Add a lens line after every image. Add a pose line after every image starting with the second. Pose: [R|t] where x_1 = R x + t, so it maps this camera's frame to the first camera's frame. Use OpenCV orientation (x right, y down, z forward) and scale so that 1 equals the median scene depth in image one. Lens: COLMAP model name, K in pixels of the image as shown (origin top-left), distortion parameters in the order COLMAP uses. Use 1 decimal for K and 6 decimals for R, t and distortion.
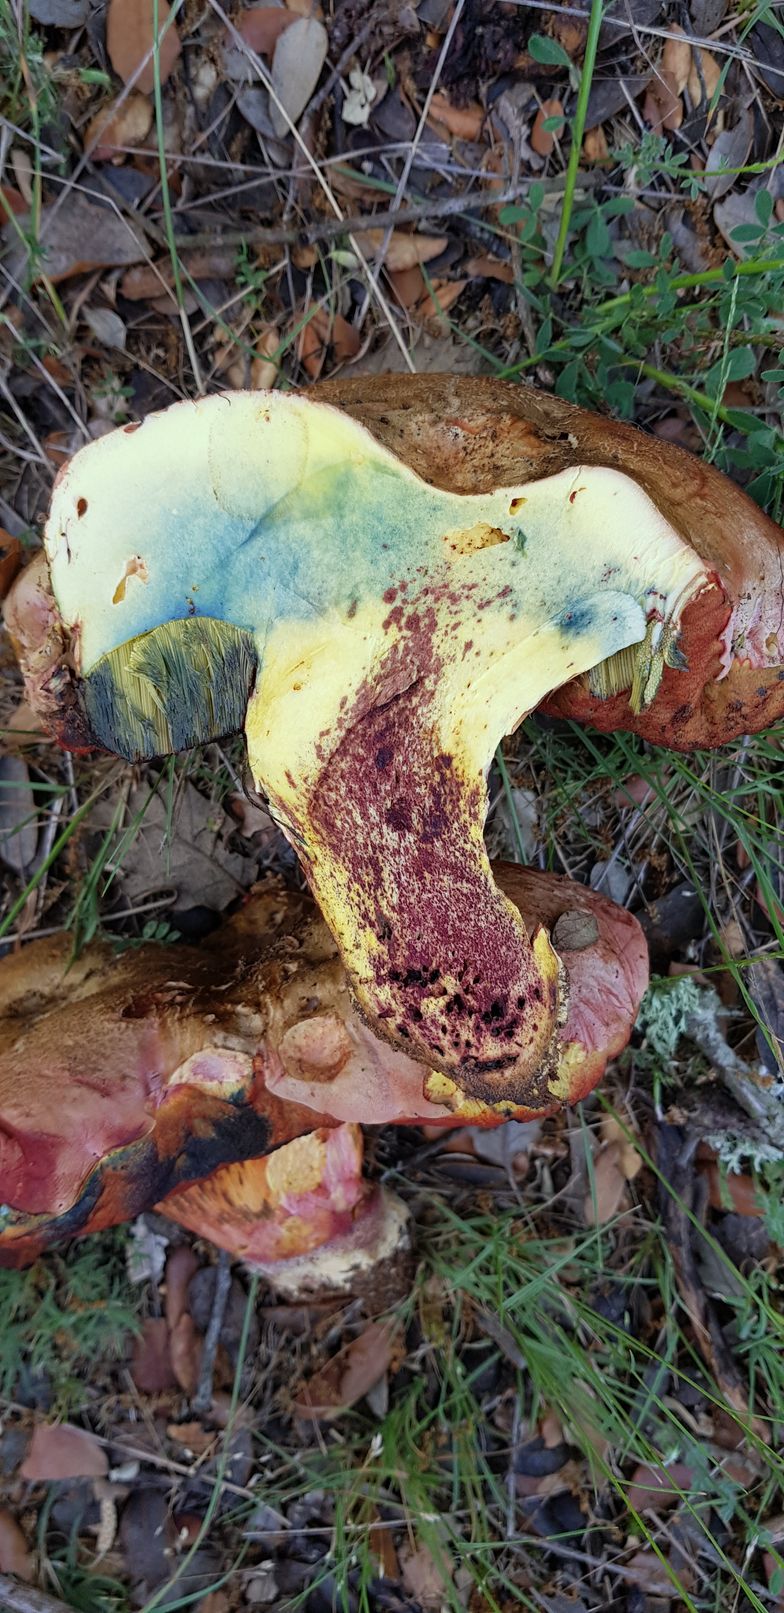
lens RADIAL K [[1322.8, 0, 400.2], [0, 1322.8, 798.5], [0, 0, 1]] dist [0.098733, -0.292214]
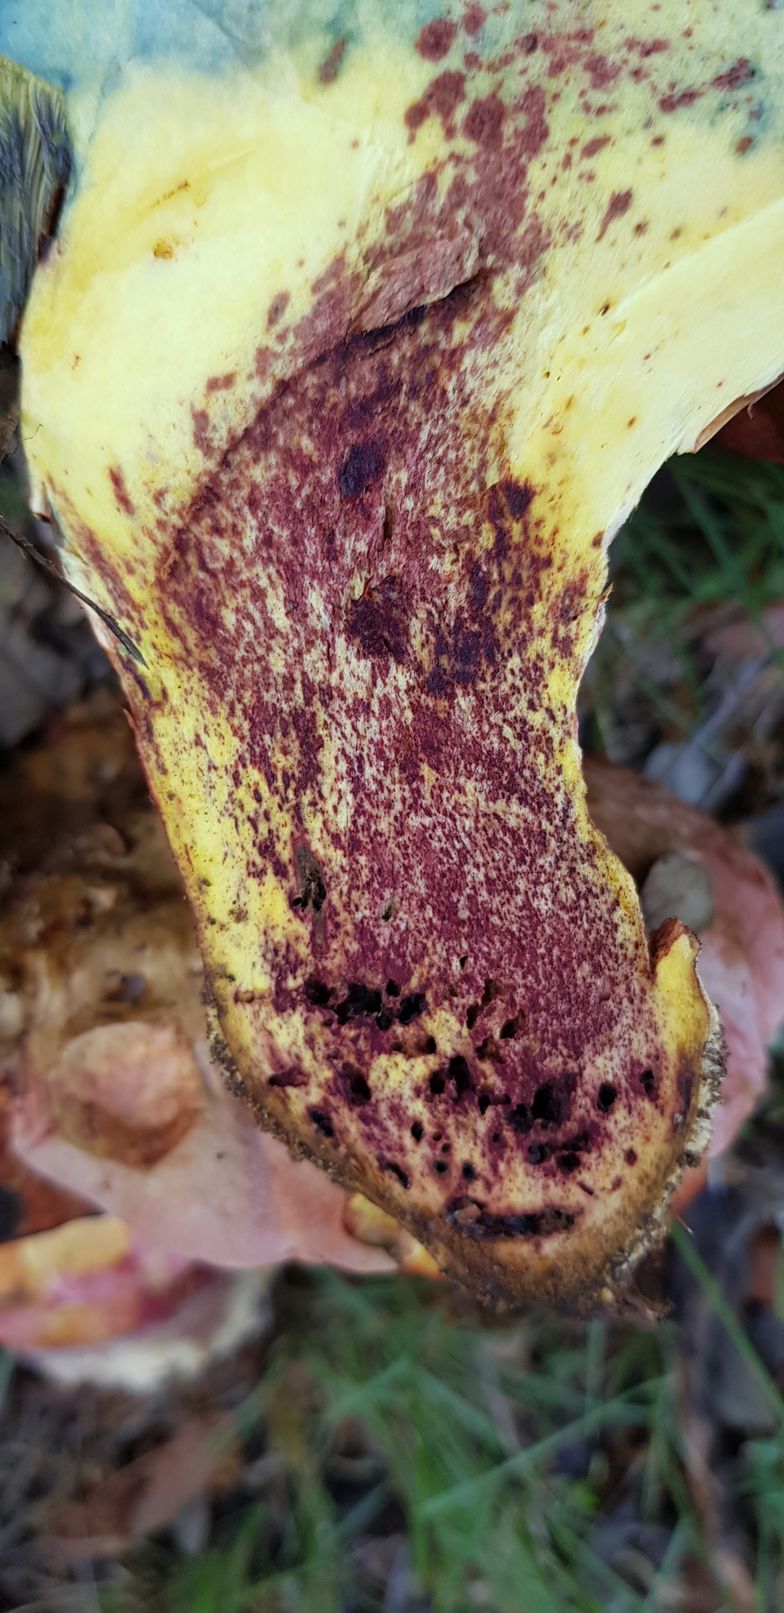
lens RADIAL K [[1322.8, 0, 400.2], [0, 1322.8, 798.5], [0, 0, 1]] dist [0.098733, -0.292214]
pose [[0.988153, 0.125286, 0.088638, -0.023970], [-0.136589, 0.981288, 0.135711, 0.010669], [-0.069976, -0.146210, 0.986775, 0.588778]]
